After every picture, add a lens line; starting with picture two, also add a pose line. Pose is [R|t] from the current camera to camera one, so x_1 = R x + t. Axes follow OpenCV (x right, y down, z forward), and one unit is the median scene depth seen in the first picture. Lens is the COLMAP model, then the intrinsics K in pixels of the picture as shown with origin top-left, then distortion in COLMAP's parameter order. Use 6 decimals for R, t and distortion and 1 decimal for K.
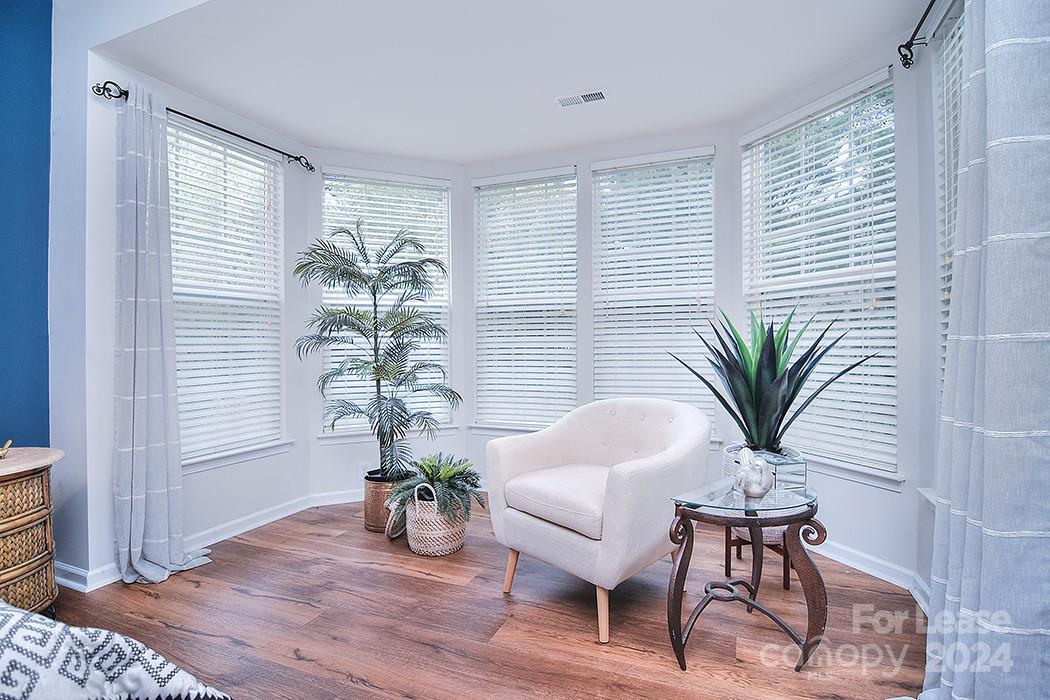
lens RADIAL K [[523.0, 0, 523.7], [0, 523.0, 348.9], [0, 0, 1]] dist [-0.006396, -0.007530]
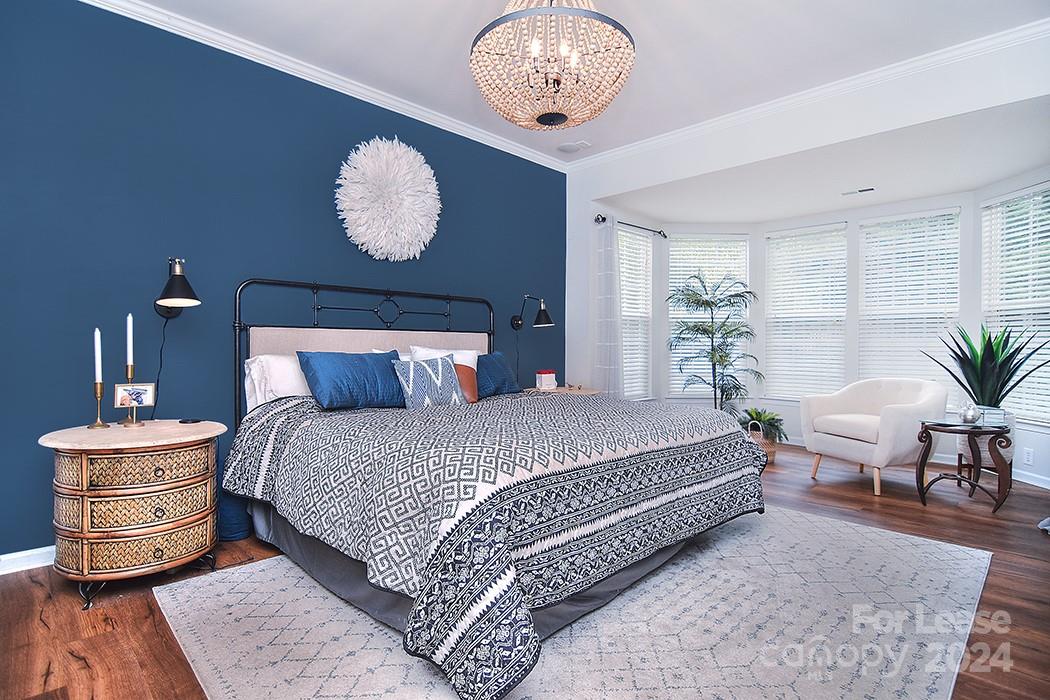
lens RADIAL K [[523.0, 0, 527.0], [0, 523.0, 343.8], [0, 0, 1]] dist [-0.006396, -0.007530]
pose [[0.928158, 0.014424, -0.371906, -0.216509], [-0.015327, 0.999882, 0.000530, 0.004268], [0.371870, 0.005208, 0.928270, -0.809801]]
